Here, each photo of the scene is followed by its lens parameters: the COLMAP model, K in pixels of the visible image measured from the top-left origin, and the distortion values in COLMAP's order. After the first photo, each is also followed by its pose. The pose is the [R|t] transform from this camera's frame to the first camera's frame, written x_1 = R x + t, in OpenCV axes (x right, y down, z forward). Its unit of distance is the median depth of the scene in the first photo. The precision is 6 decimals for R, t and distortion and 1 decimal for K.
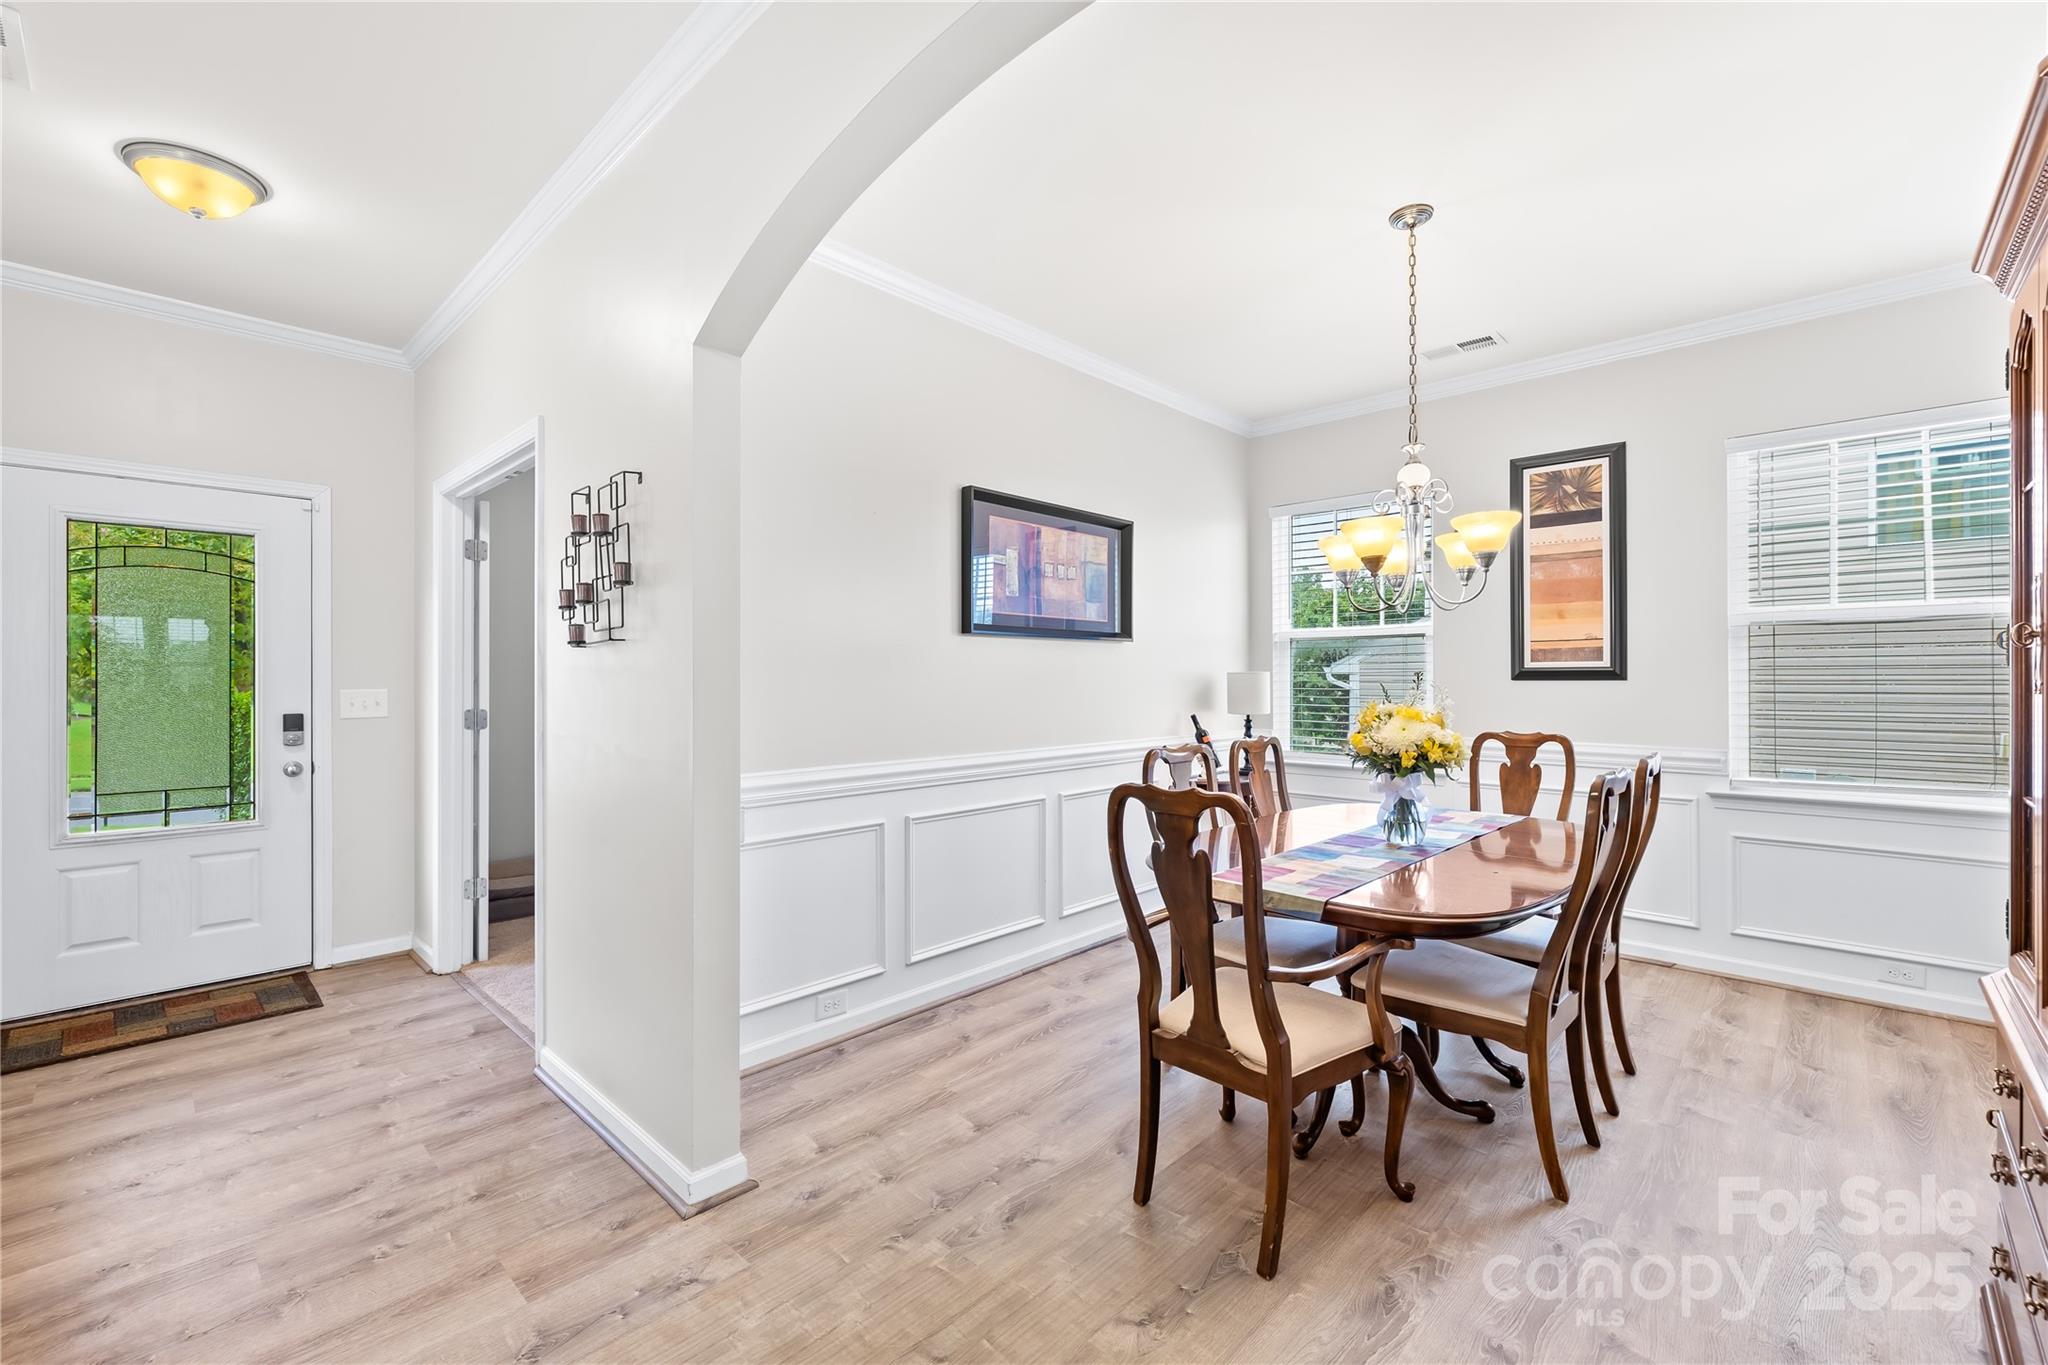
lens RADIAL K [[866.3, 0, 996.8], [0, 866.3, 681.0], [0, 0, 1]] dist [-0.001144, 0.001502]
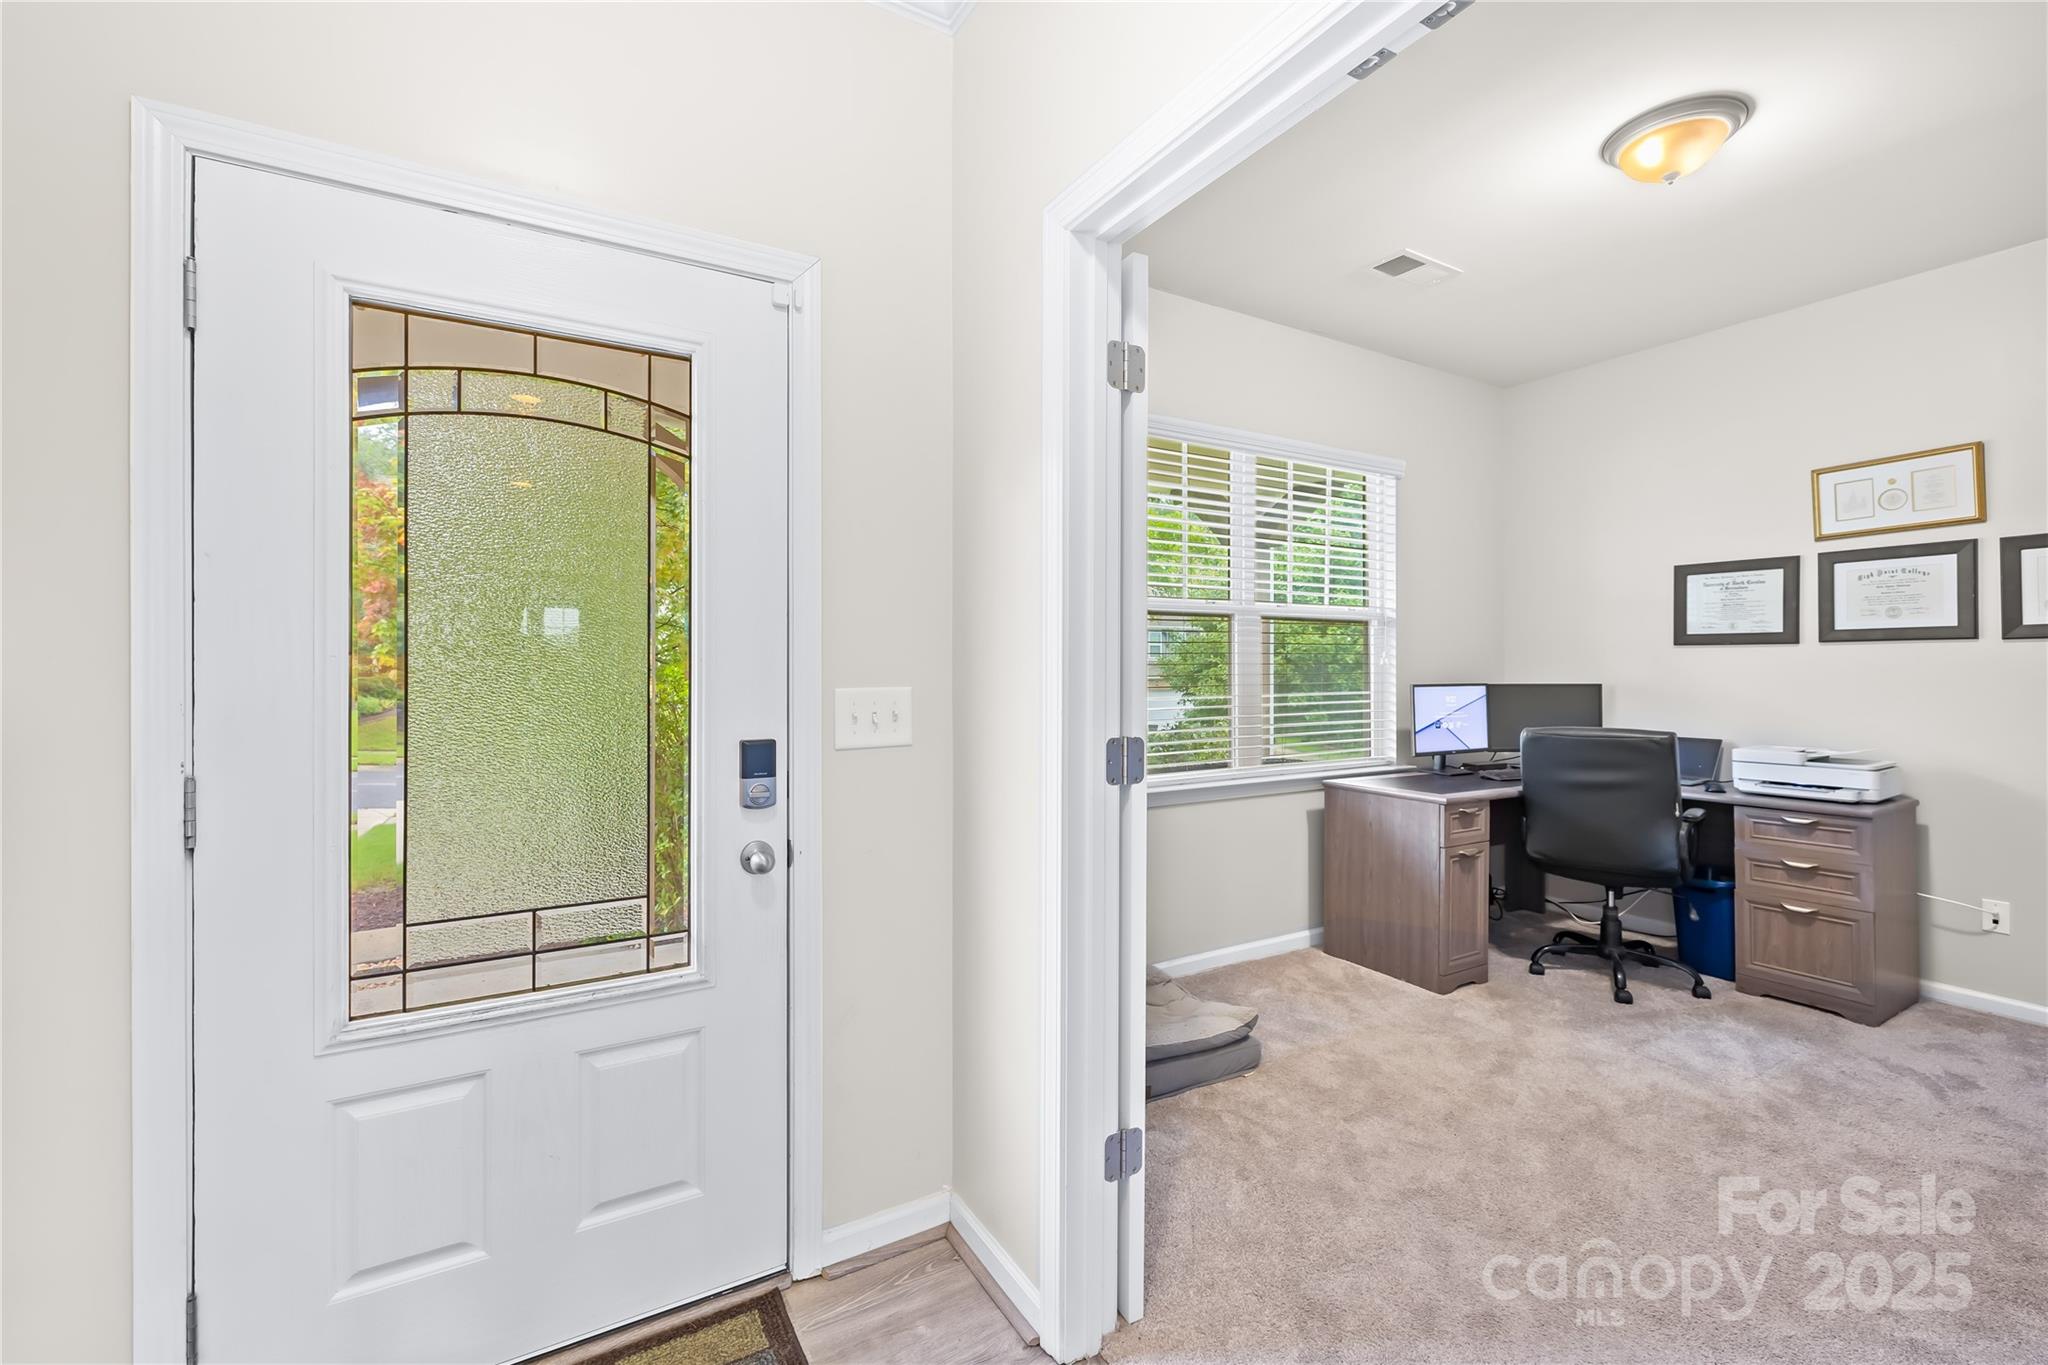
lens RADIAL K [[866.3, 0, 1009.0], [0, 866.3, 670.0], [0, 0, 1]] dist [-0.001144, 0.001502]
pose [[0.962565, 0.004462, -0.271015, -0.553710], [-0.002903, 0.999977, 0.006151, -0.002959], [0.271036, -0.005134, 0.962555, 0.585820]]
